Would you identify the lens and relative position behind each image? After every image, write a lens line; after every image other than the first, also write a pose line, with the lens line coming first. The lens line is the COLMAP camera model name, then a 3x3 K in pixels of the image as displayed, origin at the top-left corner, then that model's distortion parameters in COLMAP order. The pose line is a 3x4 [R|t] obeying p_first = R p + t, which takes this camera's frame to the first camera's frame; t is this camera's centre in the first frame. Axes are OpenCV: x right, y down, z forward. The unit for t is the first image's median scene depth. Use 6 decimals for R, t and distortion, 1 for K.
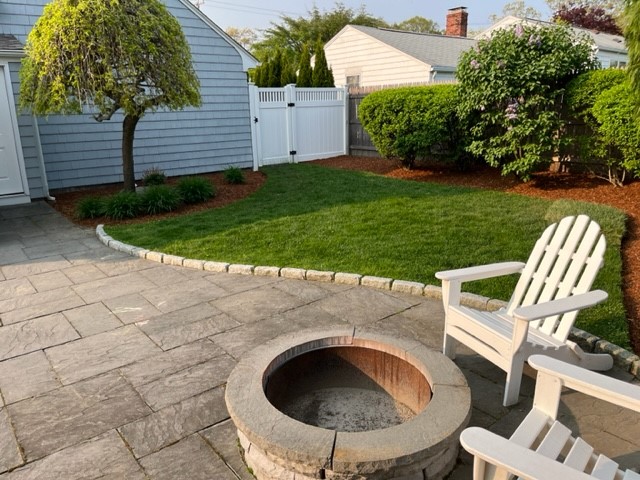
lens RADIAL K [[484.5, 0, 320.6], [0, 484.5, 242.5], [0, 0, 1]] dist [0.013380, -0.007314]
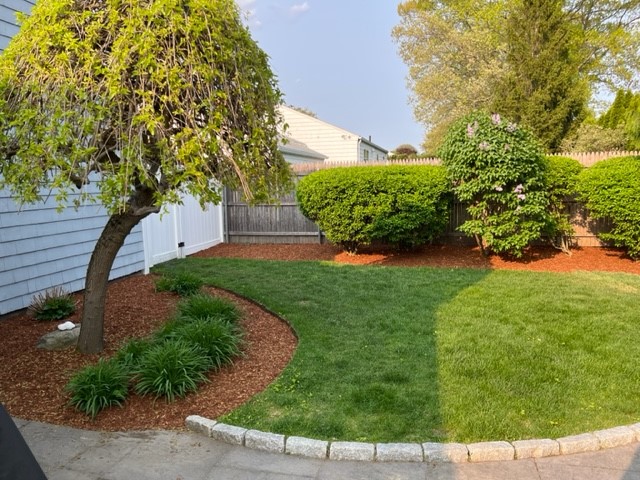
lens RADIAL K [[484.5, 0, 321.4], [0, 484.5, 239.3], [0, 0, 1]] dist [0.013380, -0.007314]
pose [[0.794596, -0.064523, 0.603700, -0.360167], [0.161748, 0.980898, -0.108057, -0.079604], [-0.585196, 0.183509, 0.789854, 0.279978]]
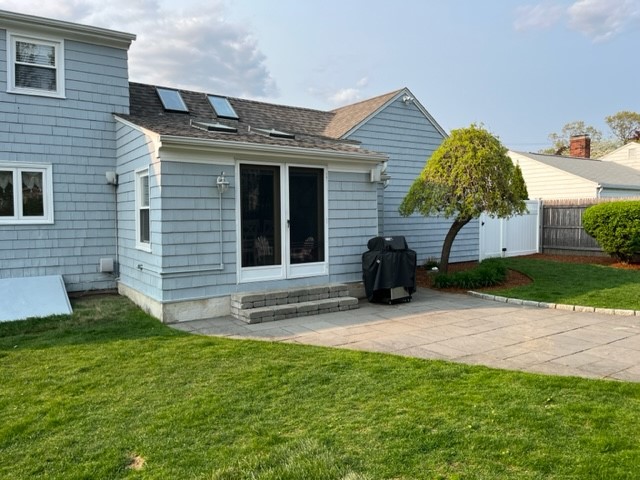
lens RADIAL K [[484.5, 0, 316.9], [0, 484.5, 241.9], [0, 0, 1]] dist [0.013380, -0.007314]
pose [[0.994756, 0.021036, -0.100085, -0.432288], [-0.041931, 0.976474, -0.211521, 0.082950], [0.093281, 0.214609, 0.972235, -0.273518]]
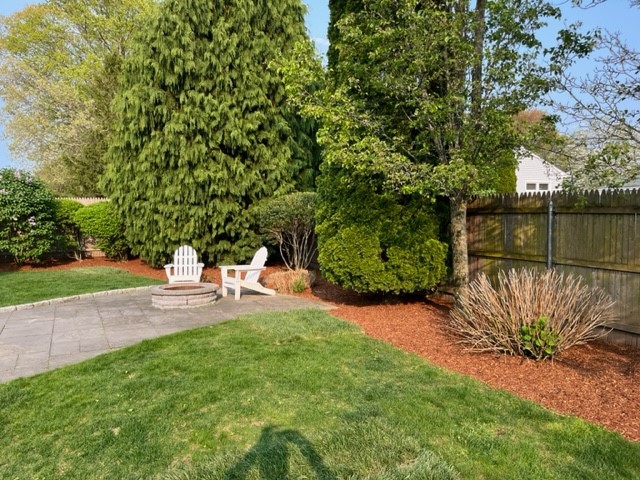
lens RADIAL K [[484.5, 0, 320.6], [0, 484.5, 241.0], [0, 0, 1]] dist [0.013380, -0.007314]
pose [[0.193457, -0.031940, 0.980589, -0.658543], [0.267183, 0.963410, -0.021332, 0.059755], [-0.944027, 0.266124, 0.194912, -0.150907]]
